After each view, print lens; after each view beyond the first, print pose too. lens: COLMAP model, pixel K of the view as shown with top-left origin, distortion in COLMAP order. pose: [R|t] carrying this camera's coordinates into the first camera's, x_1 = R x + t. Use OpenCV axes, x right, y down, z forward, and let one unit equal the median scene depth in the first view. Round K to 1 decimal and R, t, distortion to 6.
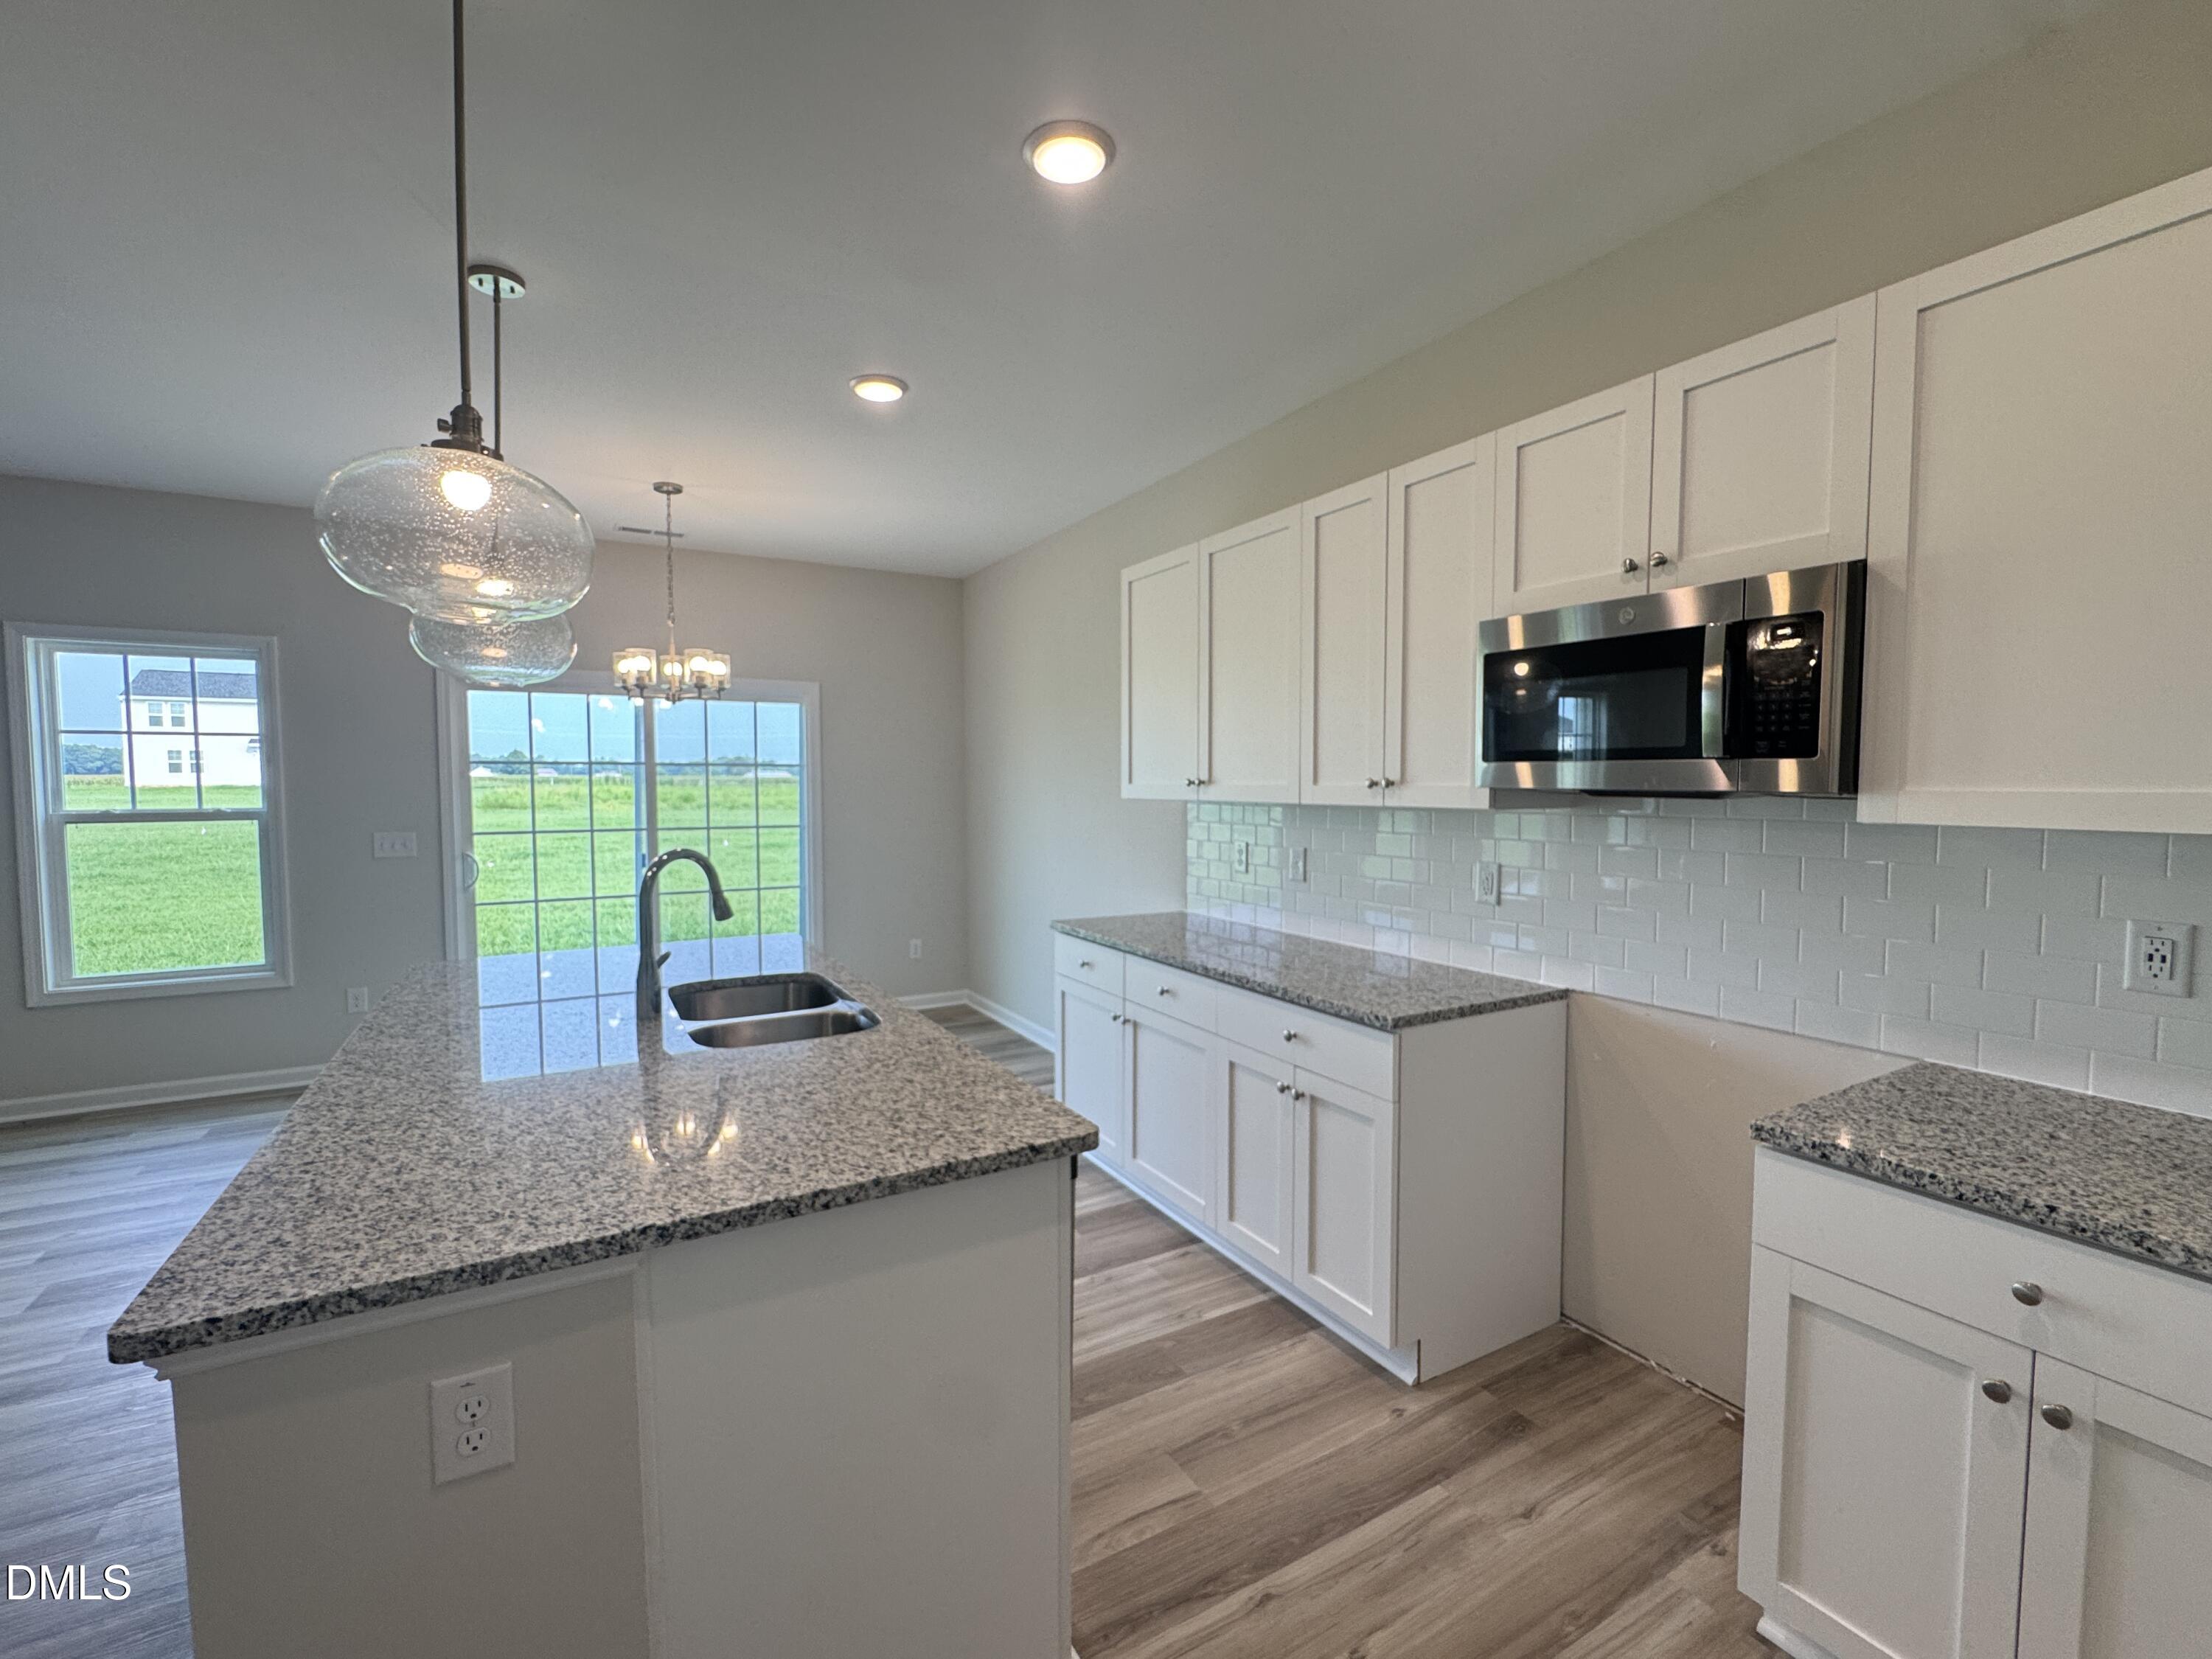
lens RADIAL K [[958.2, 0, 1102.9], [0, 958.2, 831.3], [0, 0, 1]] dist [-0.007435, 0.000306]
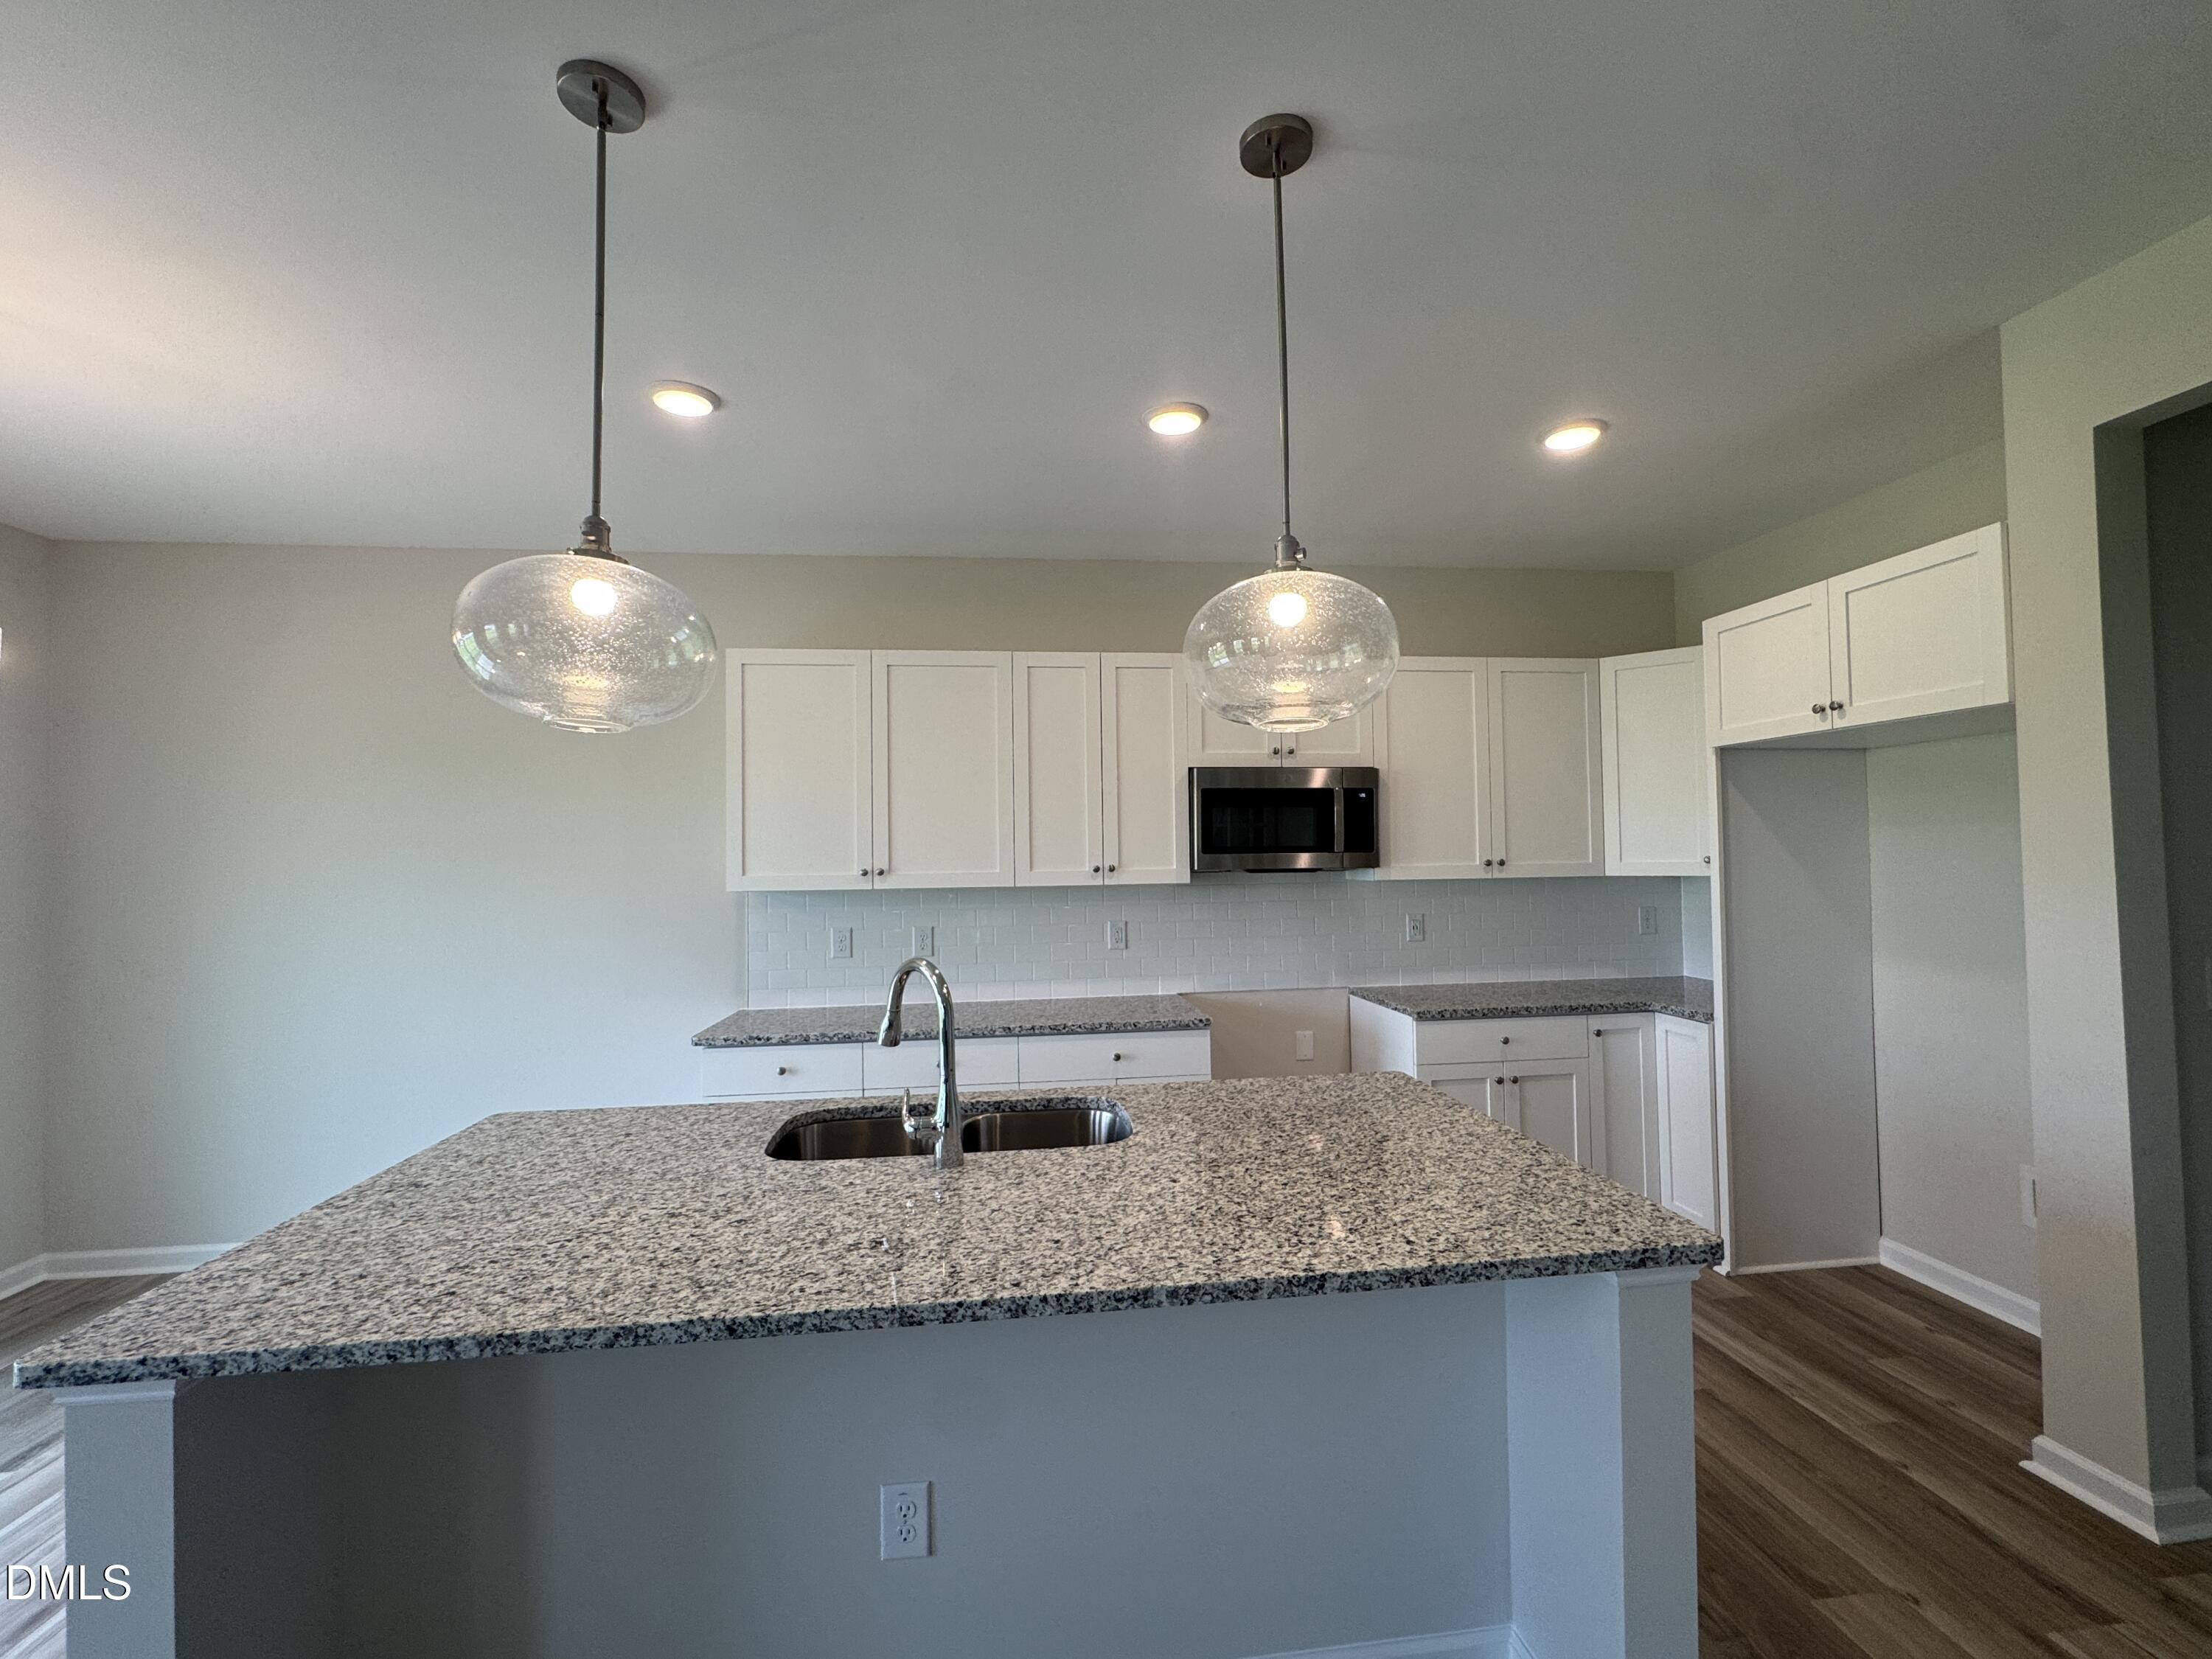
lens RADIAL K [[958.2, 0, 1096.6], [0, 958.2, 824.3], [0, 0, 1]] dist [-0.007435, 0.000306]
pose [[0.390722, 0.024740, 0.920176, -1.726773], [0.066190, 0.996296, -0.054892, -0.065276], [-0.918126, 0.082354, 0.387637, 0.773463]]
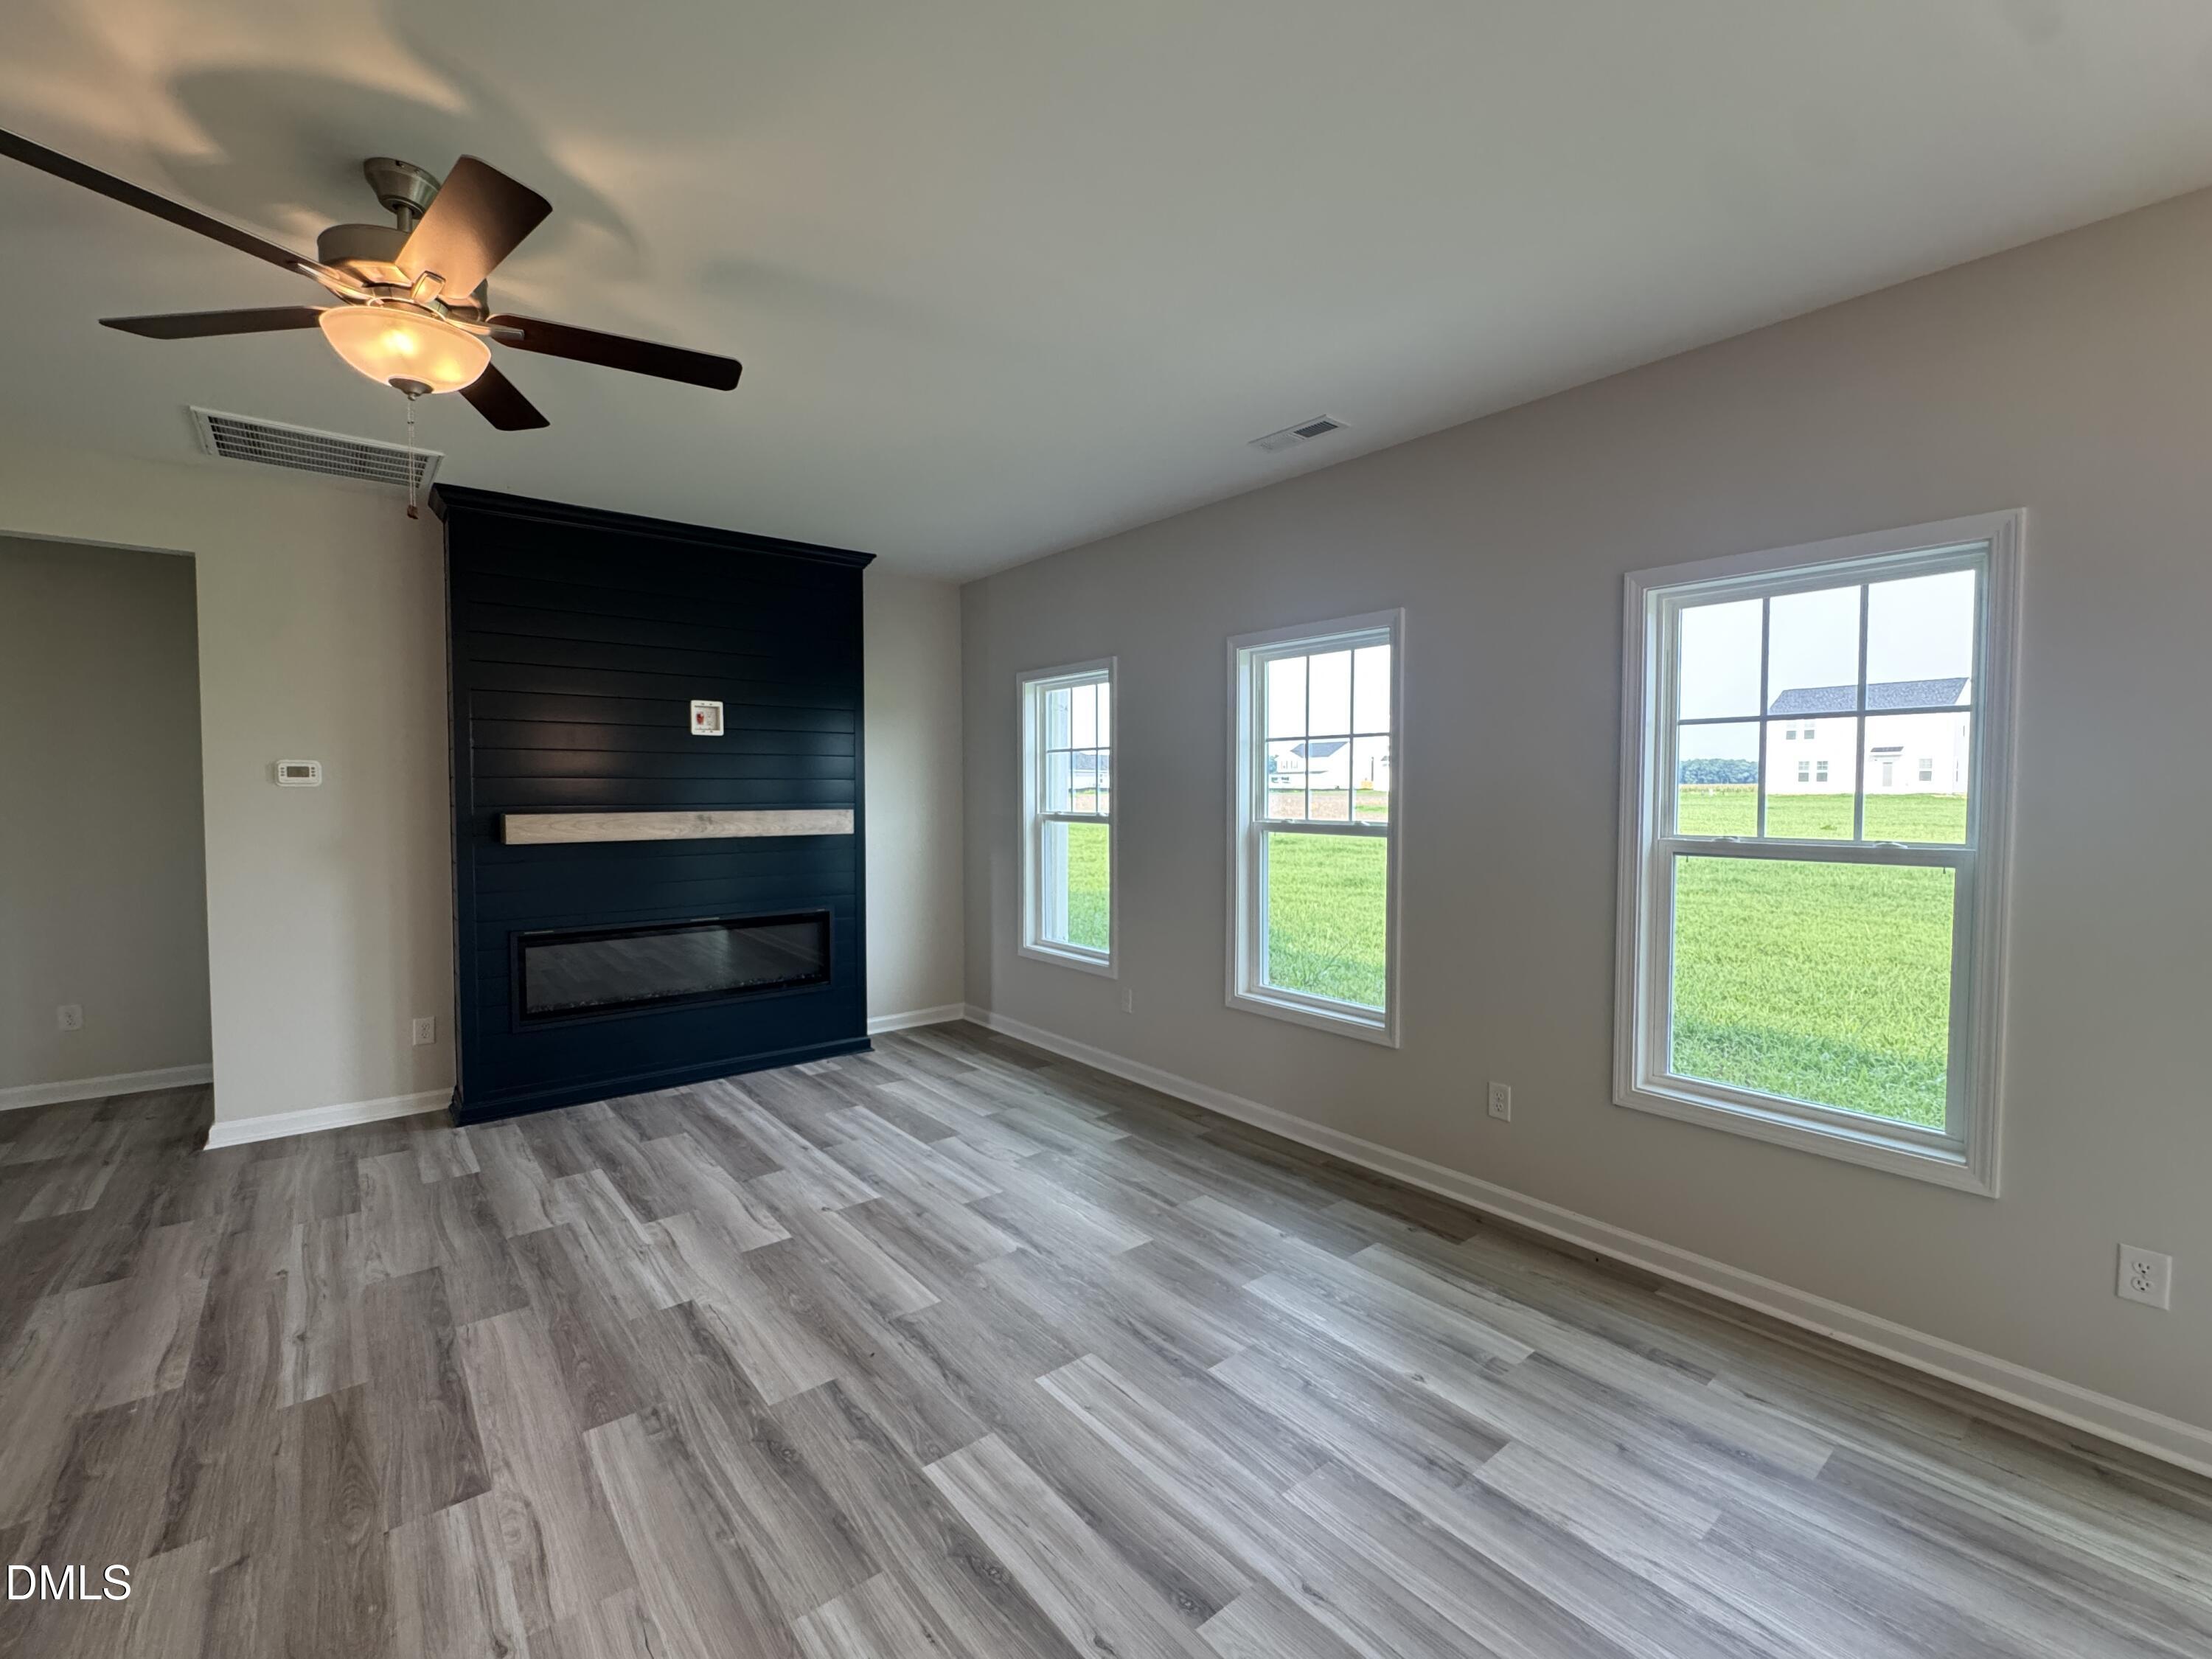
lens RADIAL K [[958.2, 0, 1102.6], [0, 958.2, 827.1], [0, 0, 1]] dist [-0.007435, 0.000306]
pose [[0.166192, 0.040749, -0.985251, -0.443062], [-0.053810, 0.998032, 0.032201, -0.025594], [0.984624, 0.047665, 0.168057, 0.439979]]
